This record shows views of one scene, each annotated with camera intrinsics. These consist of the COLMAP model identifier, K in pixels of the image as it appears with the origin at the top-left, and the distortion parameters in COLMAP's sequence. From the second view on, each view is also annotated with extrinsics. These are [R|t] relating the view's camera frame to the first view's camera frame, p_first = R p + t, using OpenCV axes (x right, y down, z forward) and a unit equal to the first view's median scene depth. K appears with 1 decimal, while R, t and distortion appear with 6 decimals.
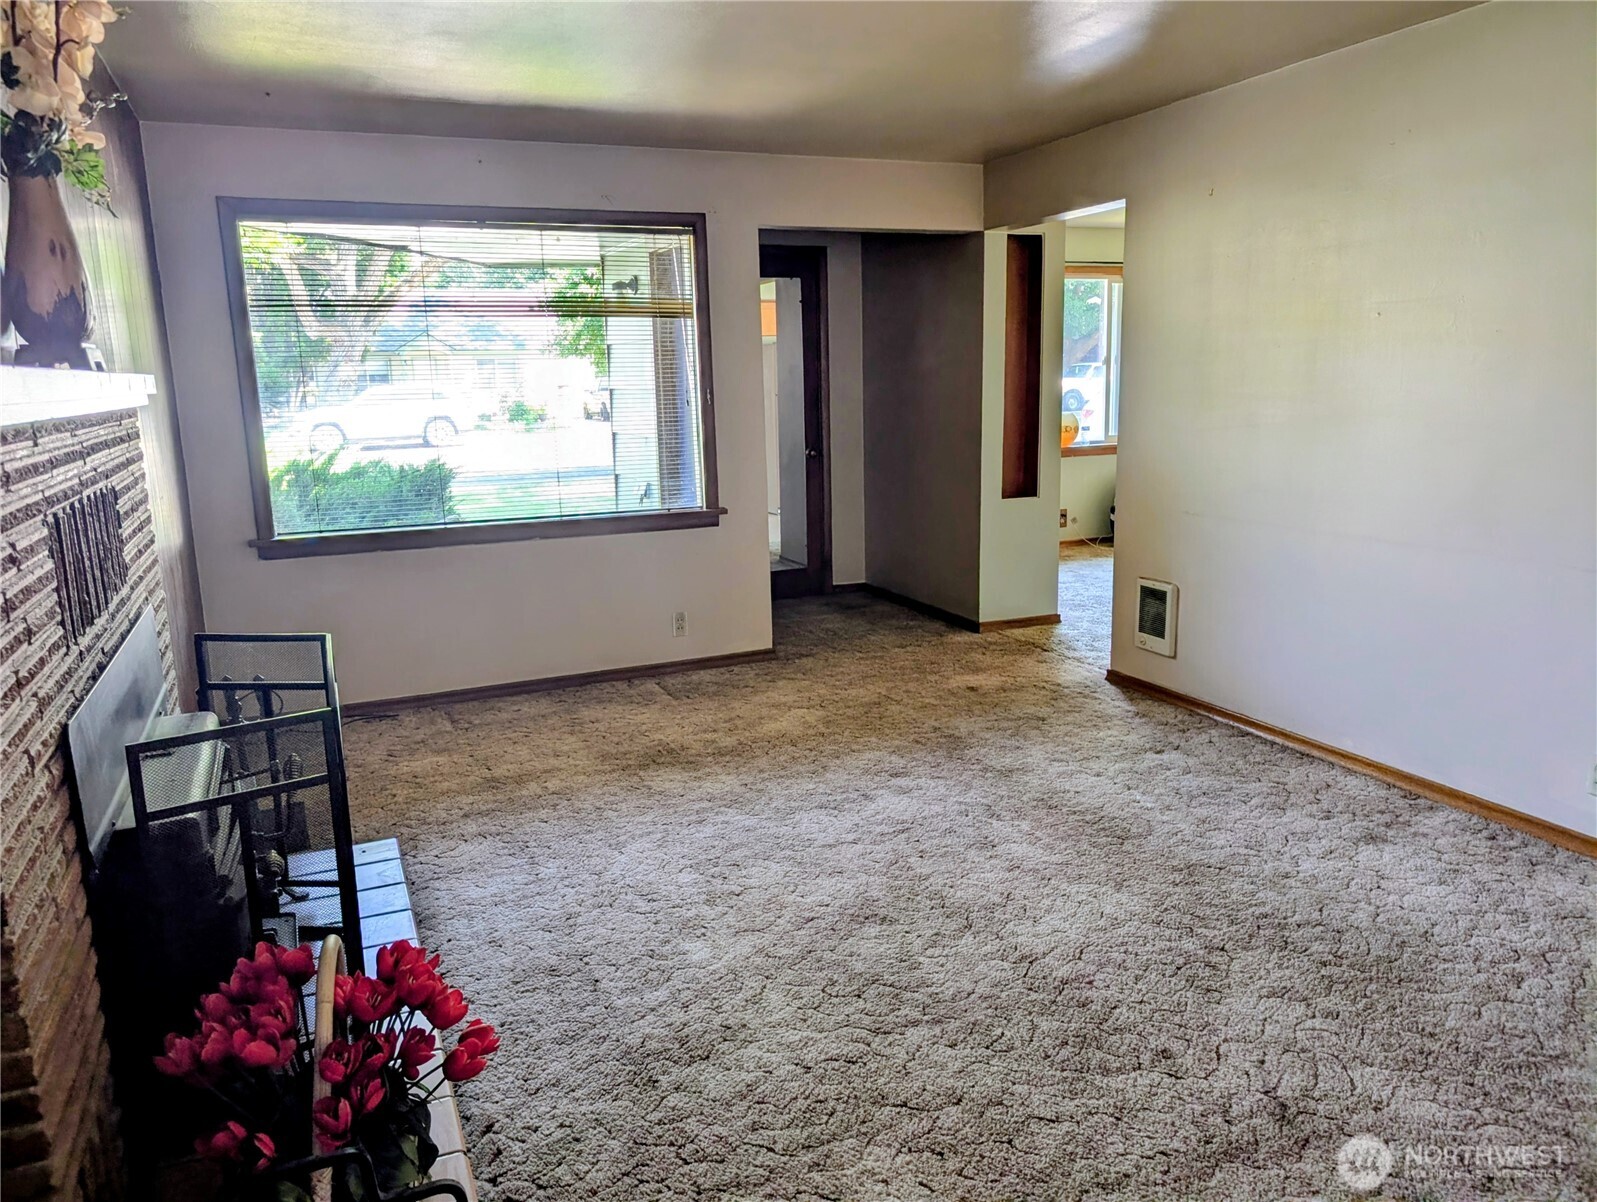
lens RADIAL K [[1175.5, 0, 798.5], [0, 1175.5, 601.0], [0, 0, 1]] dist [0.090917, -0.180266]
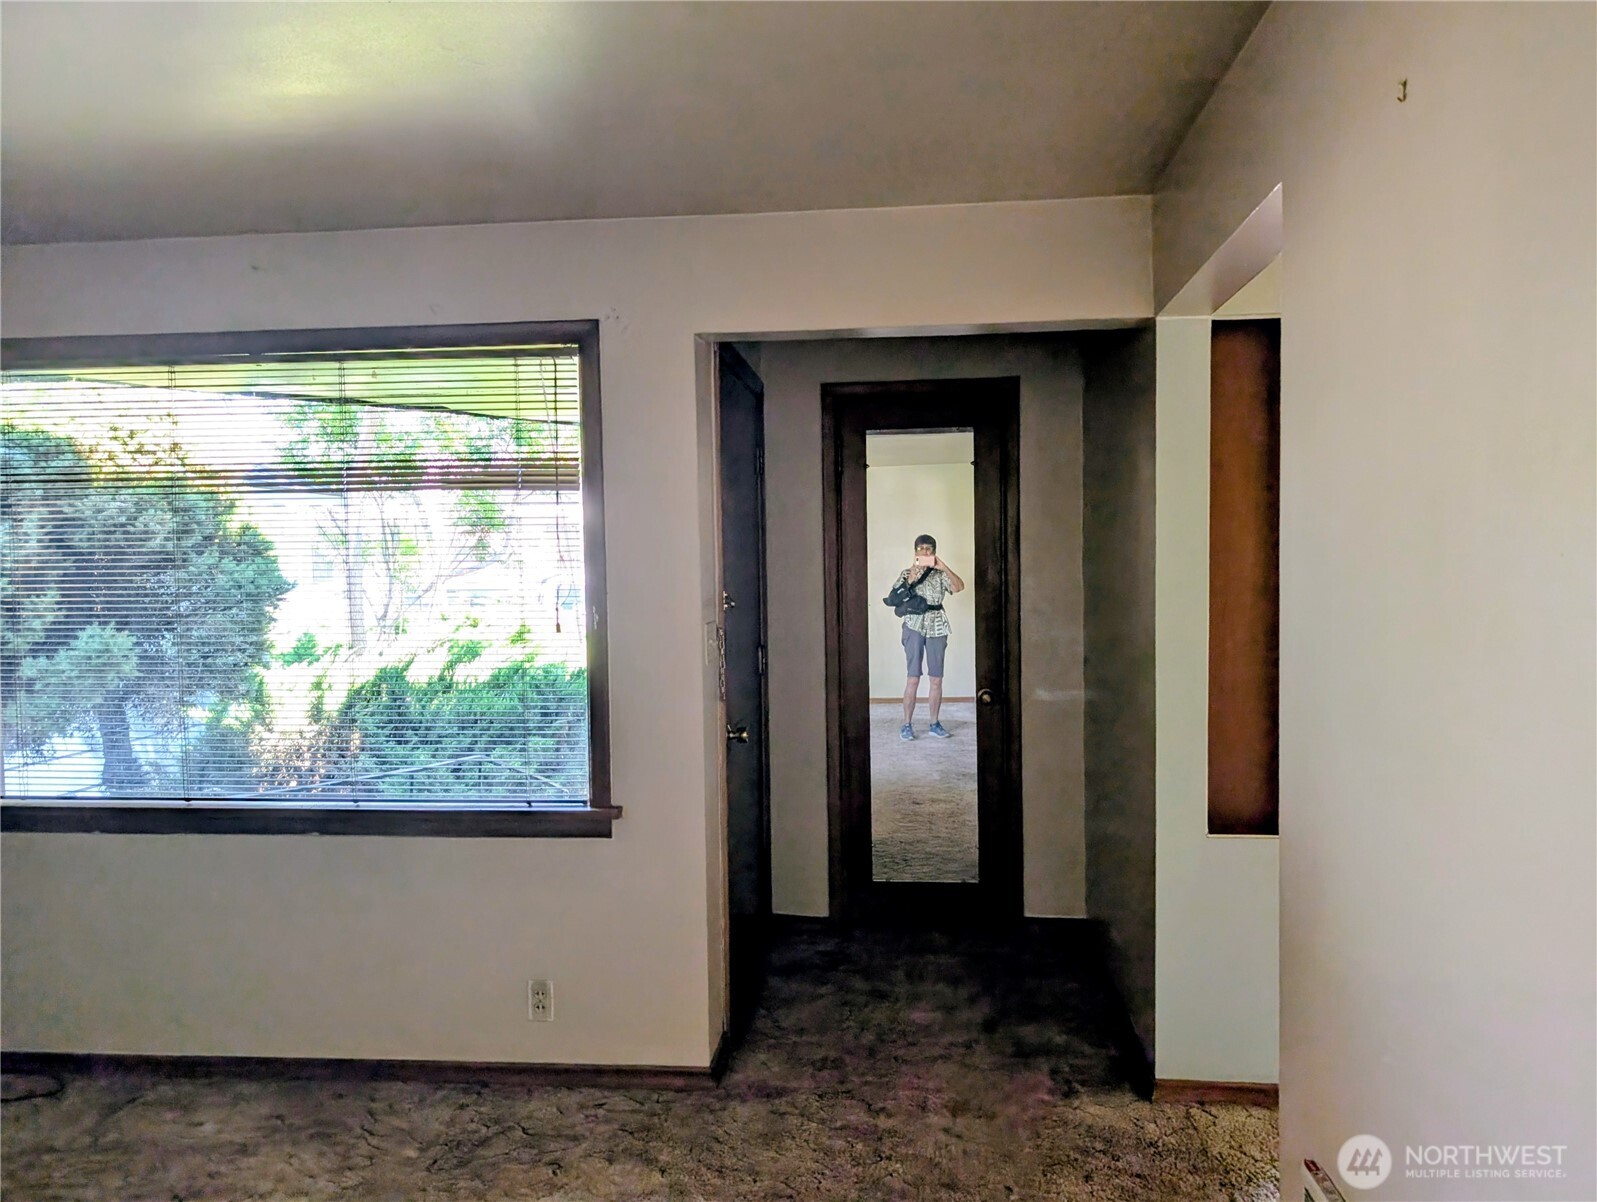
lens RADIAL K [[1175.5, 0, 798.5], [0, 1175.5, 601.0], [0, 0, 1]] dist [0.090917, -0.180266]
pose [[0.873473, 0.032755, -0.485770, 0.299408], [-0.102306, 0.987806, -0.117353, -0.123646], [0.476002, 0.152202, 0.866173, 0.538532]]
